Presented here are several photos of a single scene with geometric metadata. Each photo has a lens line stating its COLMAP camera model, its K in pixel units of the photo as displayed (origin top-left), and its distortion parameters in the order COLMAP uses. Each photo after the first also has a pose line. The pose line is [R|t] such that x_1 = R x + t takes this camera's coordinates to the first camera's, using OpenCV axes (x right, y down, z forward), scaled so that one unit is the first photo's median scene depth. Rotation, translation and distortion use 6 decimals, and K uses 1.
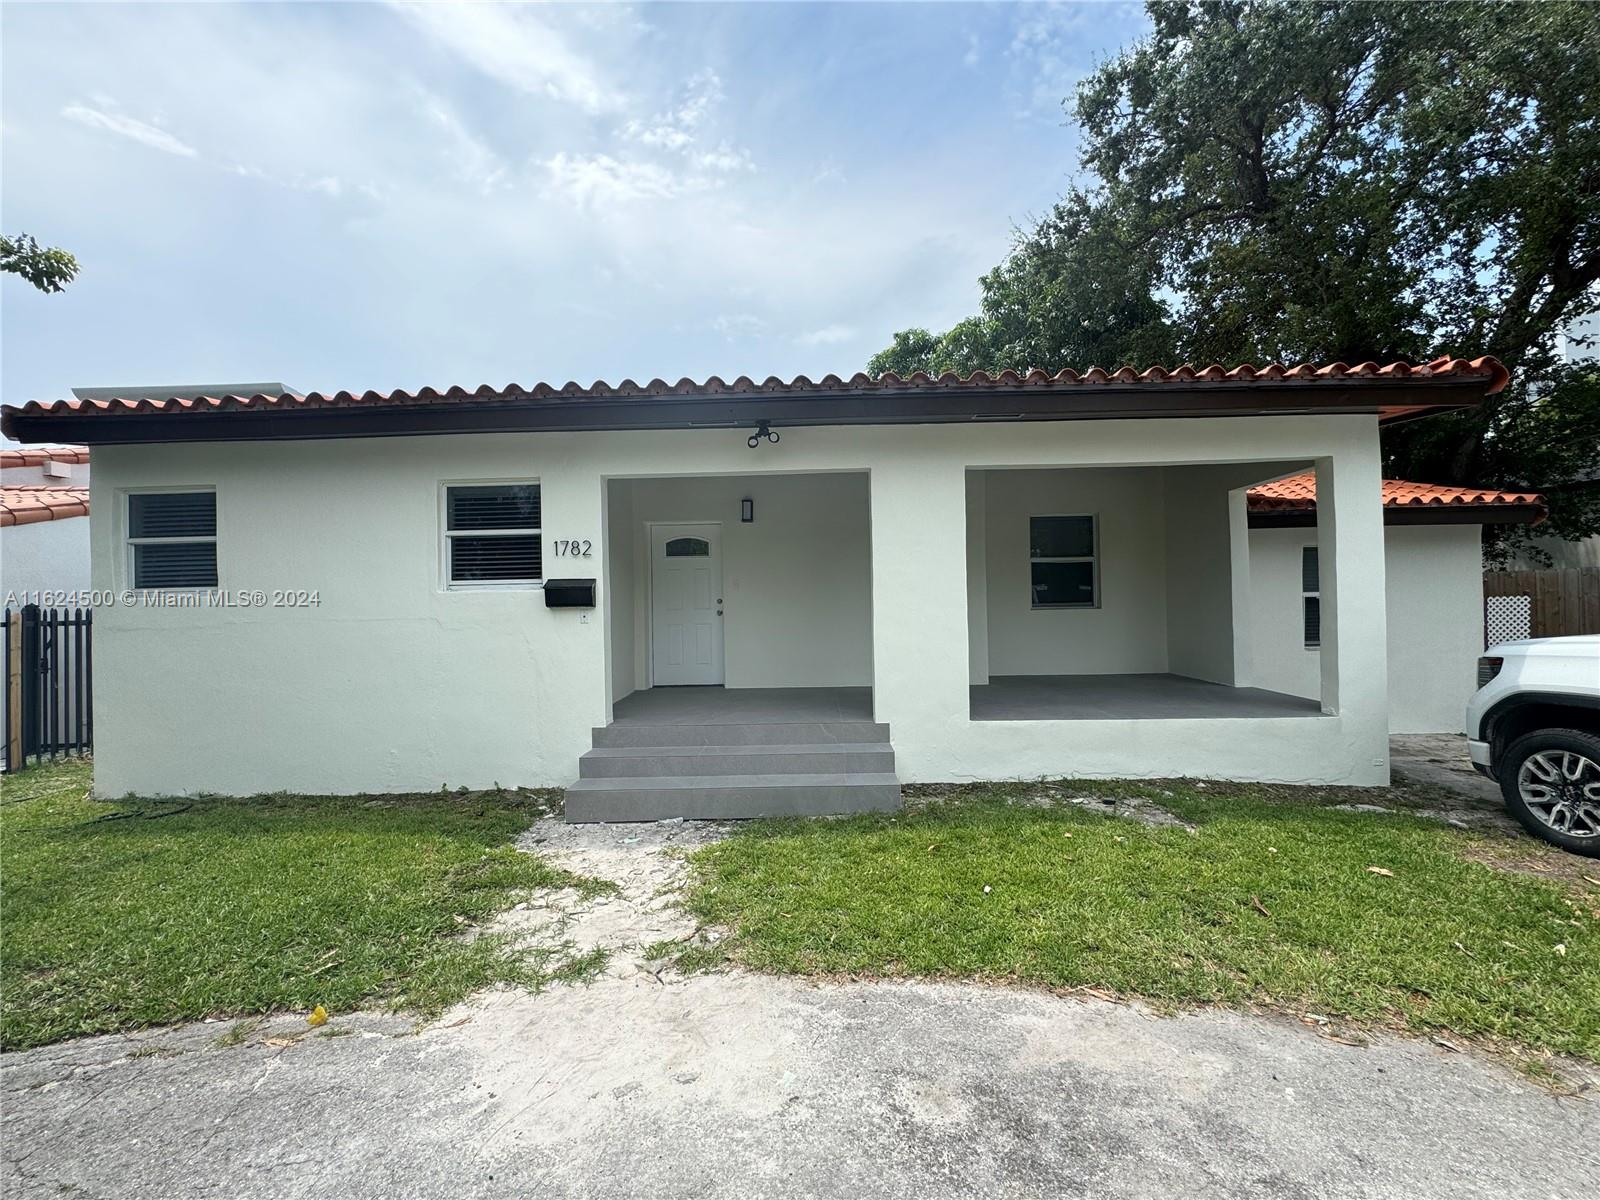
lens RADIAL K [[637.2, 0, 798.5], [0, 637.2, 600.3], [0, 0, 1]] dist [-0.001484, 0.000037]
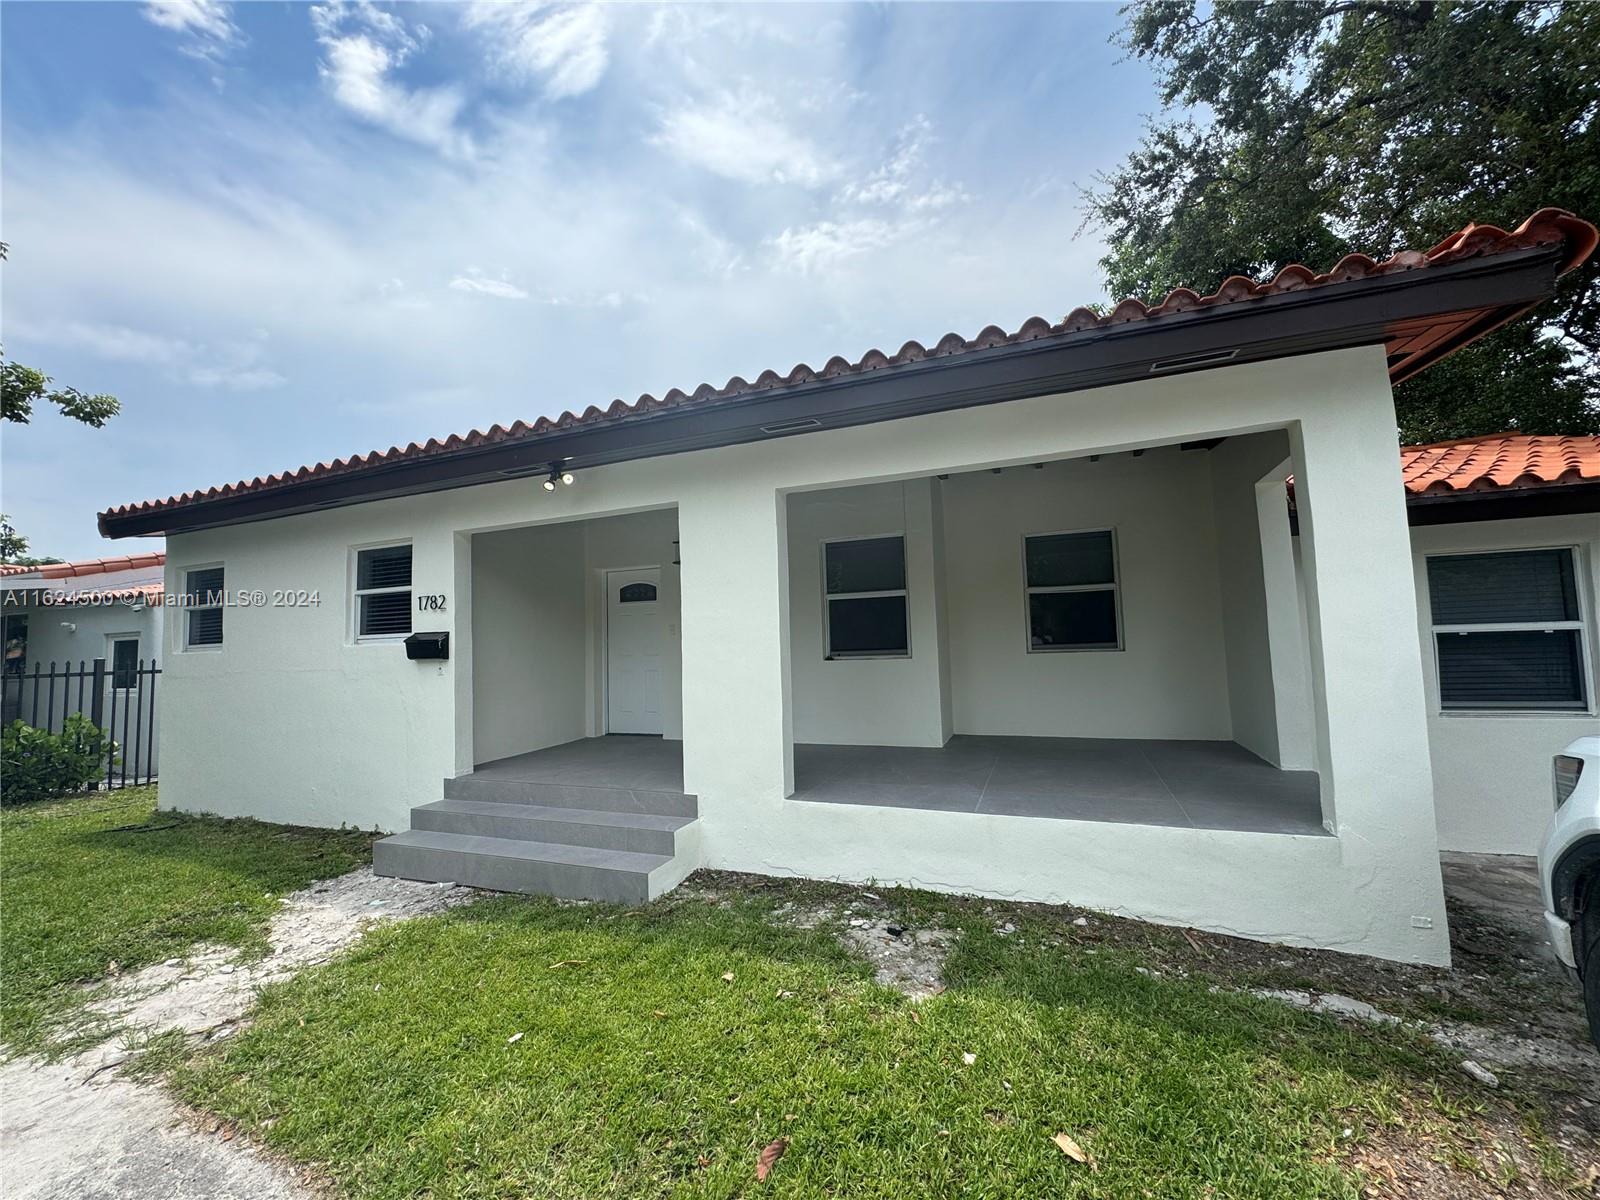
lens RADIAL K [[637.2, 0, 798.5], [0, 637.2, 600.3], [0, 0, 1]] dist [-0.001484, 0.000037]
pose [[0.937757, -0.034309, -0.345593, 0.579349], [0.016524, 0.998389, -0.054280, -0.019626], [0.346899, 0.045191, 0.936813, 0.236117]]
